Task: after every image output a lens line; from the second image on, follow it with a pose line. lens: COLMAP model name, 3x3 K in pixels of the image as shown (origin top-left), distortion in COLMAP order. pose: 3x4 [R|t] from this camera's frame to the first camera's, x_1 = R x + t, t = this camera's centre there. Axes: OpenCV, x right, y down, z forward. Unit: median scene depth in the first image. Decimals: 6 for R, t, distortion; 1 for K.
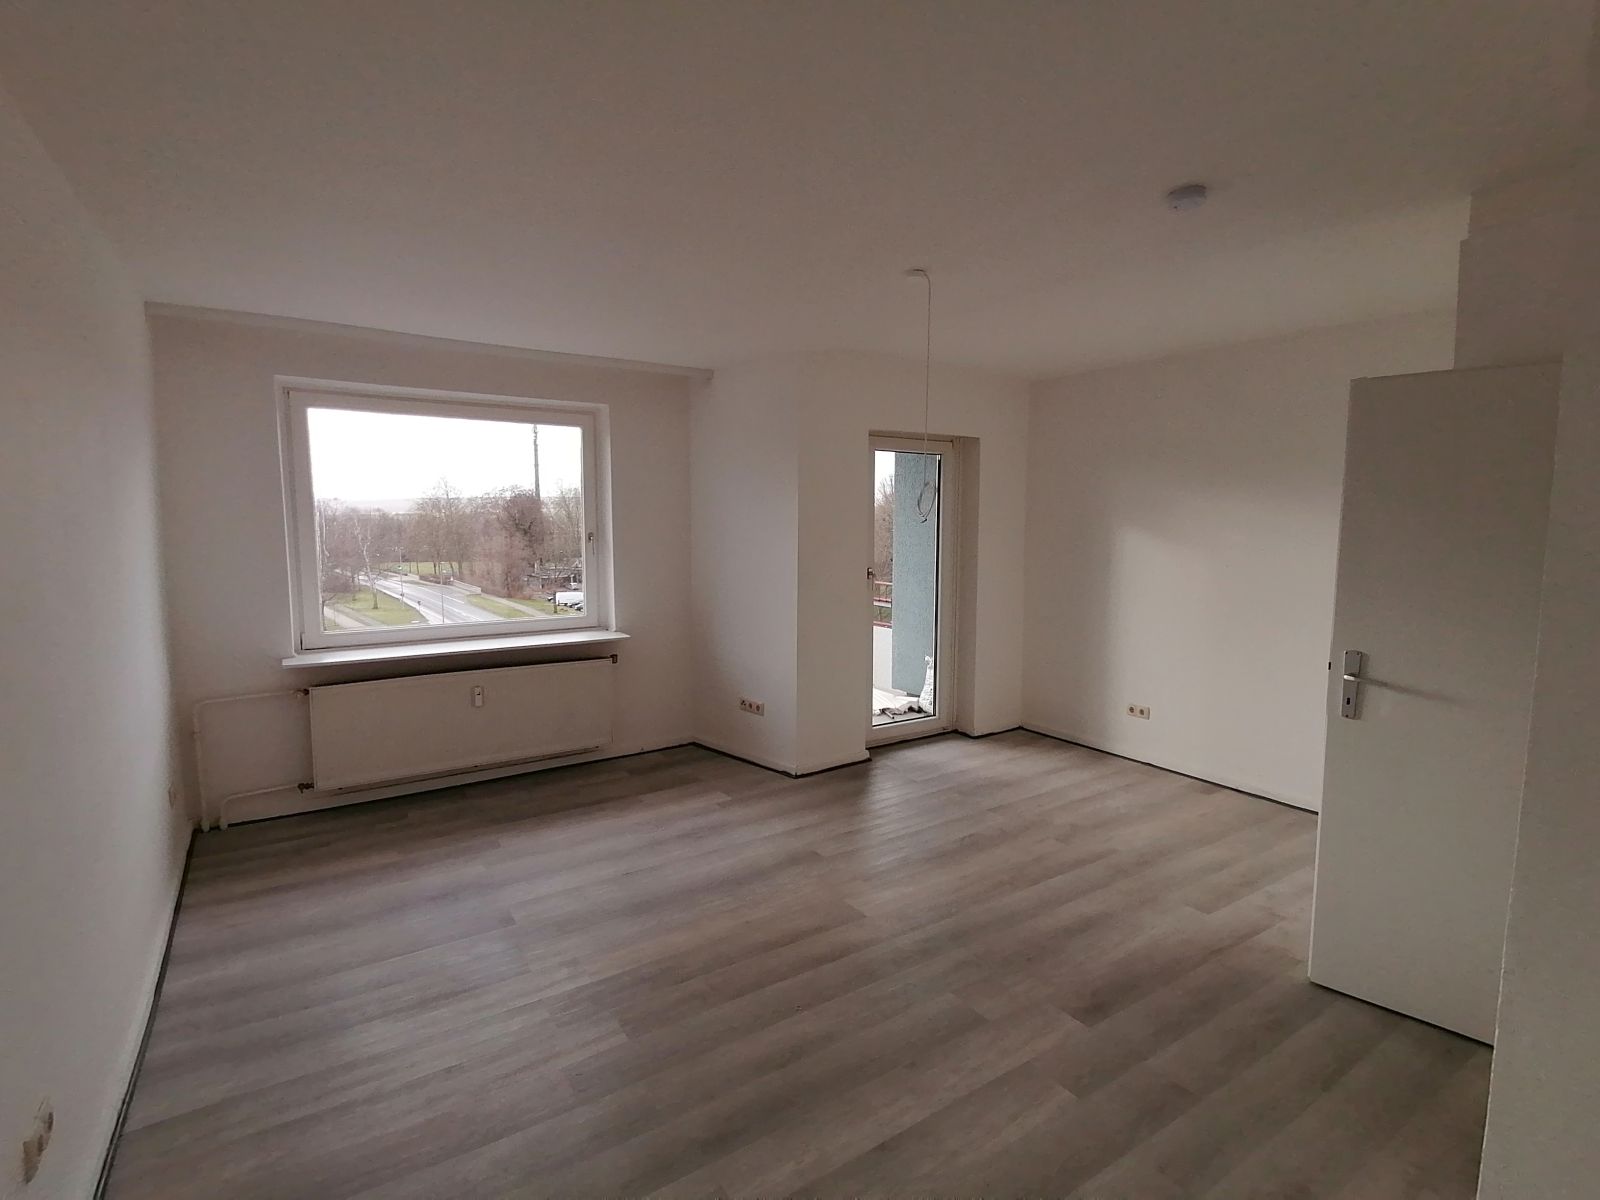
lens RADIAL K [[786.2, 0, 799.4], [0, 786.2, 606.3], [0, 0, 1]] dist [0.003419, -0.000055]
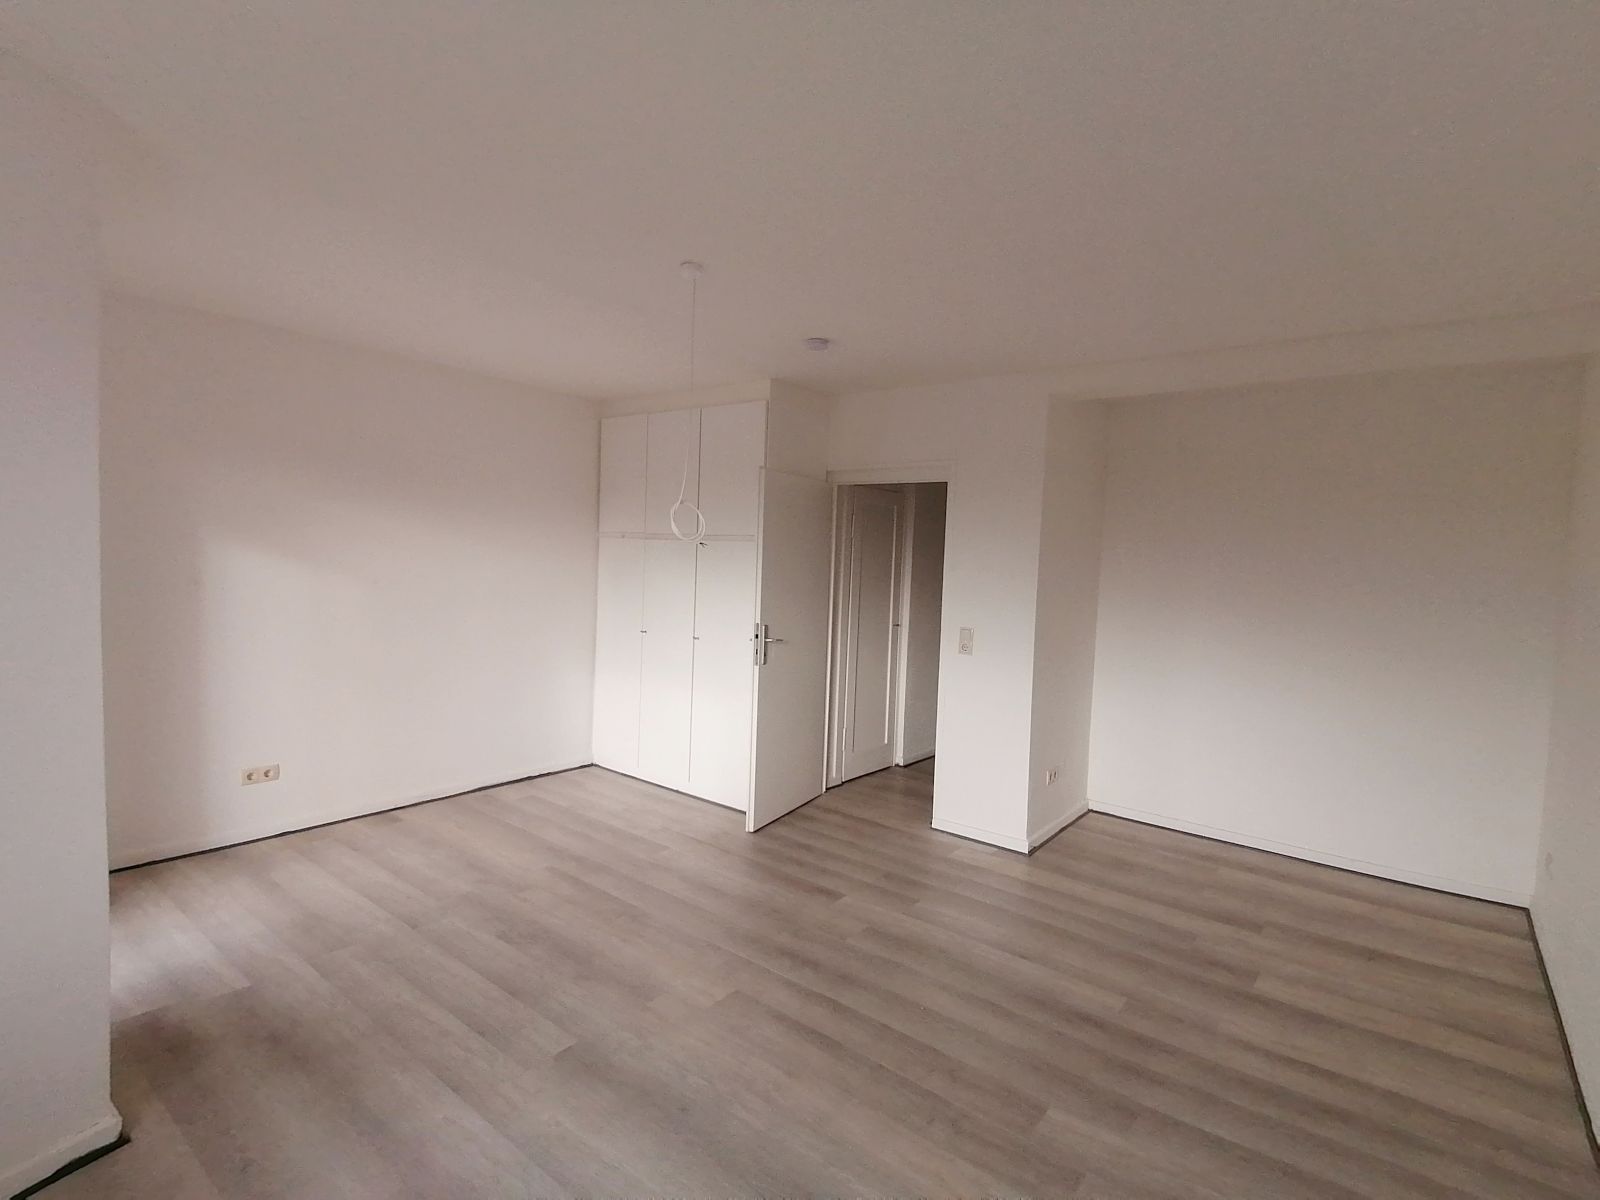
lens RADIAL K [[786.2, 0, 797.6], [0, 786.2, 587.9], [0, 0, 1]] dist [0.003419, -0.000055]
pose [[-0.315599, -0.063608, 0.946758, -0.610270], [0.065901, 0.993872, 0.088741, -0.112257], [-0.946601, 0.090399, -0.309474, 0.939812]]
